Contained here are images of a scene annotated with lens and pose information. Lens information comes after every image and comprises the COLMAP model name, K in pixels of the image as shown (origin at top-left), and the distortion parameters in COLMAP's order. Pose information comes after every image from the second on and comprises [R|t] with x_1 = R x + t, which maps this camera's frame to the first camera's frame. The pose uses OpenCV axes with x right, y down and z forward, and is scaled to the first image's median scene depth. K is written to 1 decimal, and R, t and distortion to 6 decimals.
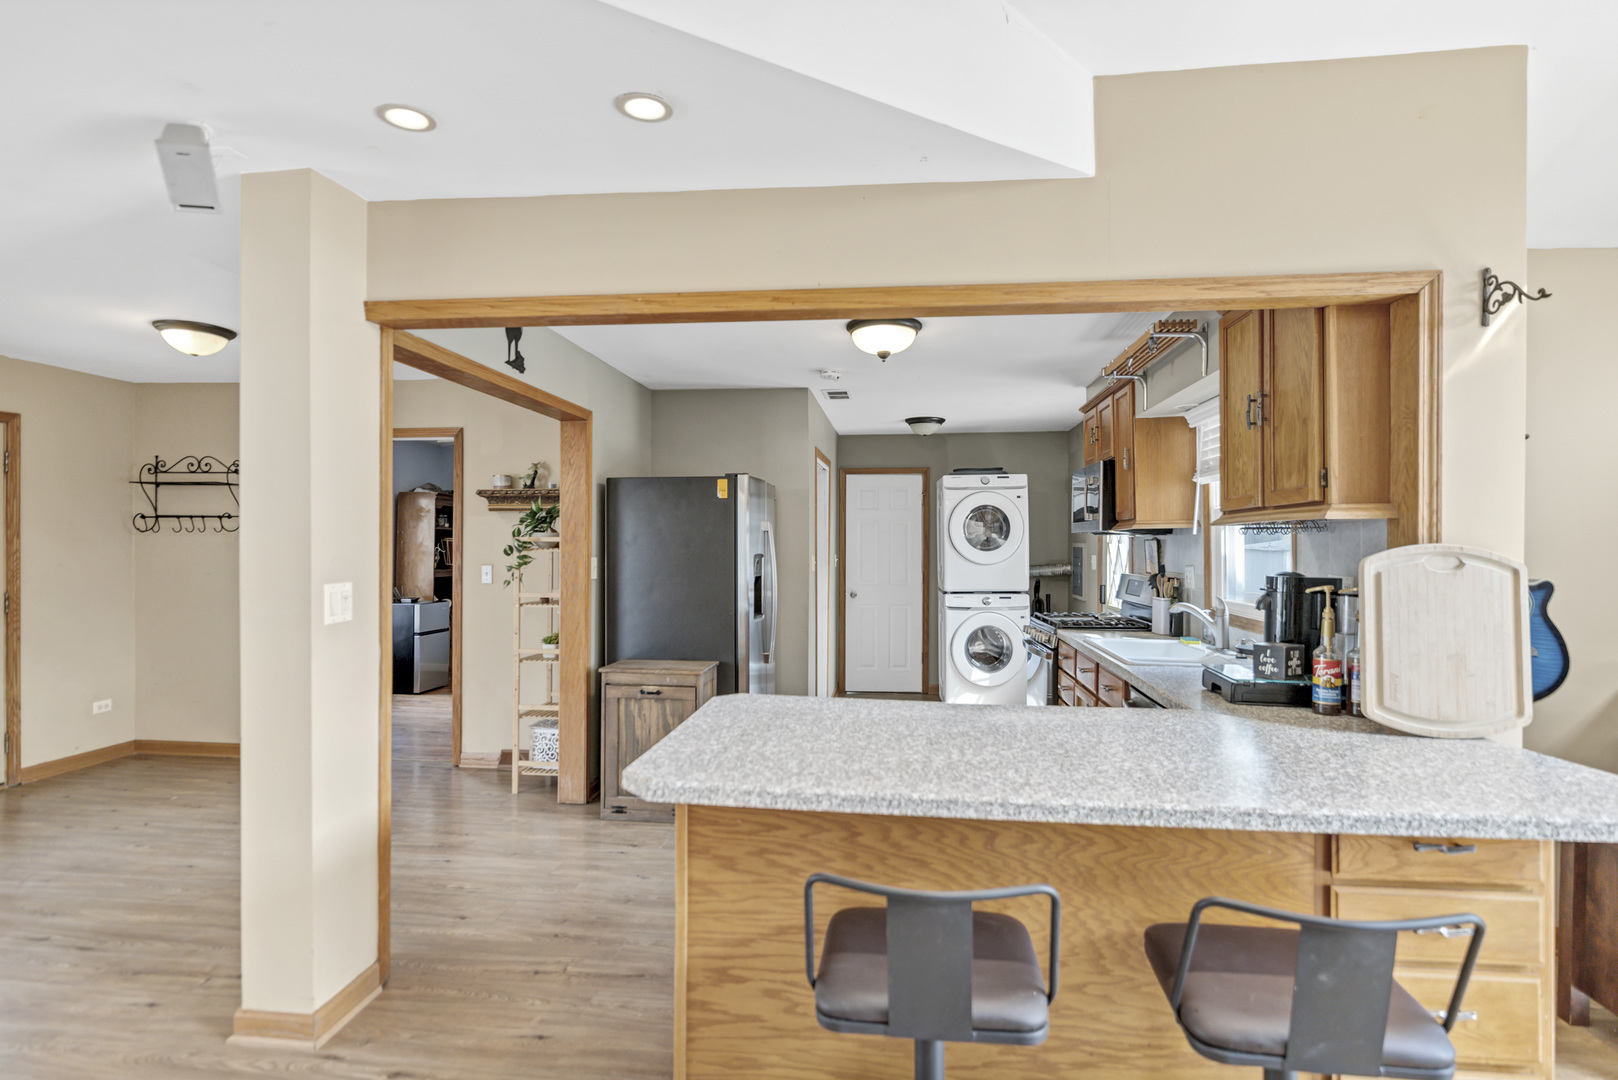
lens RADIAL K [[809.7, 0, 808.9], [0, 809.7, 540.2], [0, 0, 1]] dist [-0.002658, -0.000801]
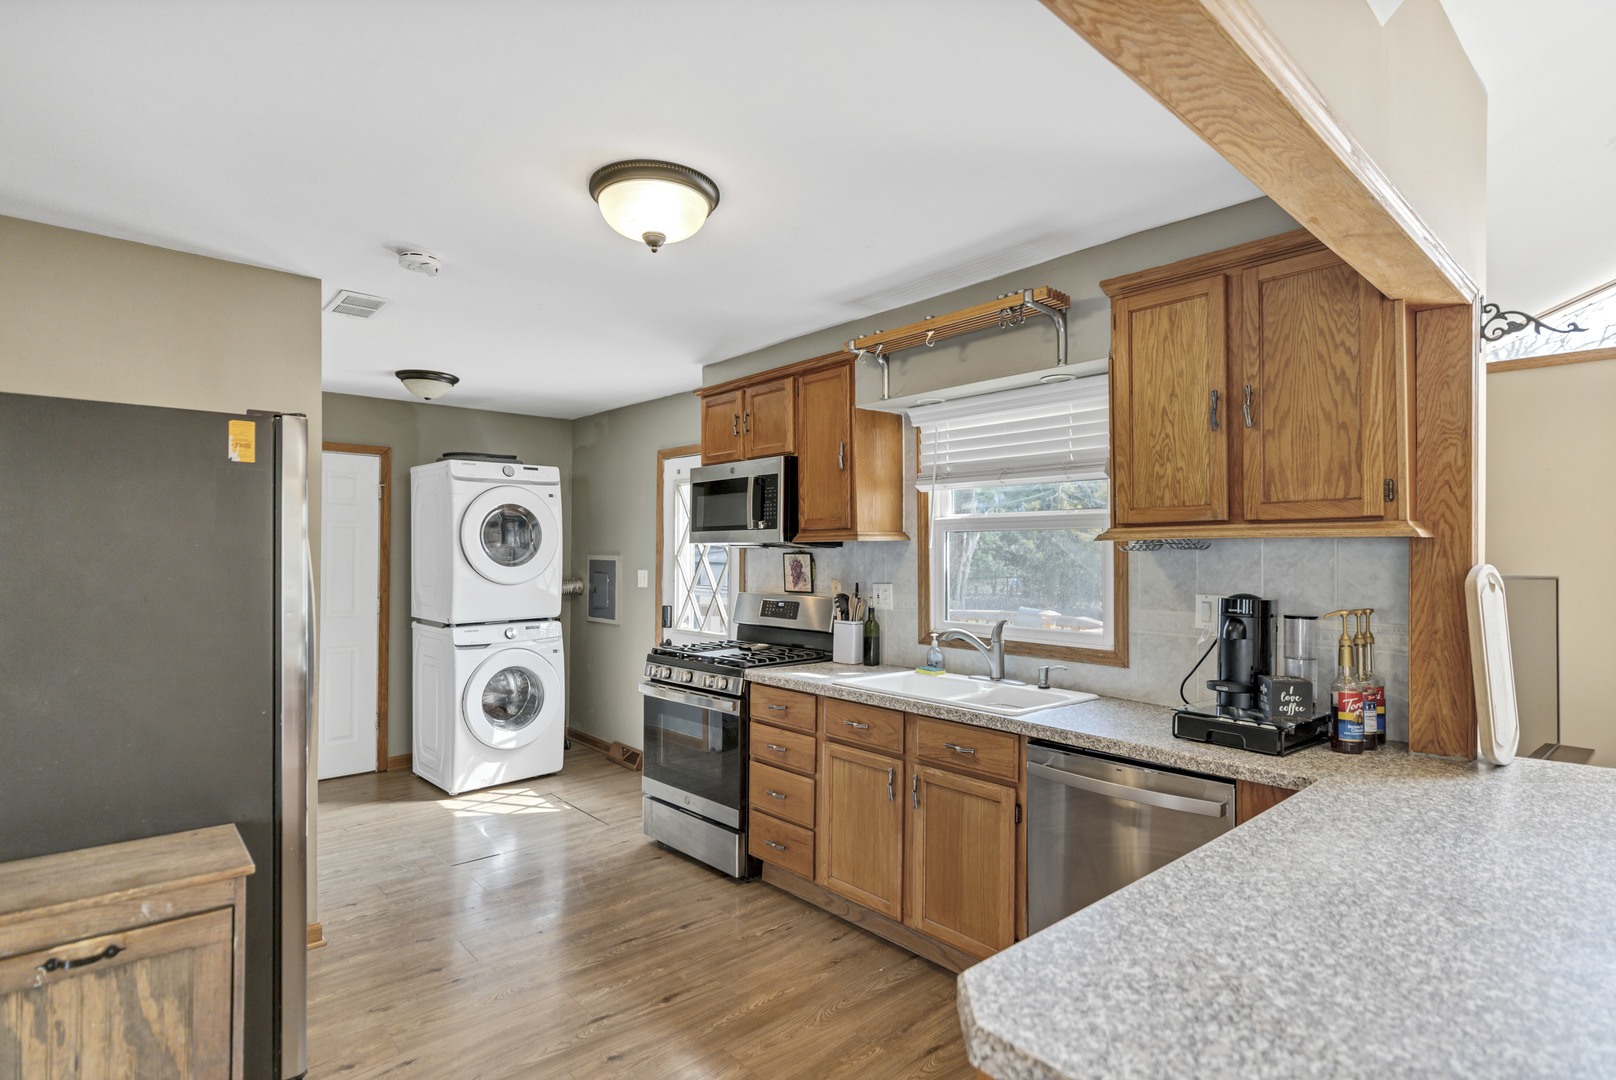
lens RADIAL K [[808.7, 0, 805.6], [0, 808.7, 543.6], [0, 0, 1]] dist [-0.002658, -0.000801]
pose [[0.661762, 0.009458, 0.749655, -0.236987], [-0.004950, 0.999954, -0.008246, -0.003984], [-0.749698, 0.001746, 0.661778, 0.459903]]
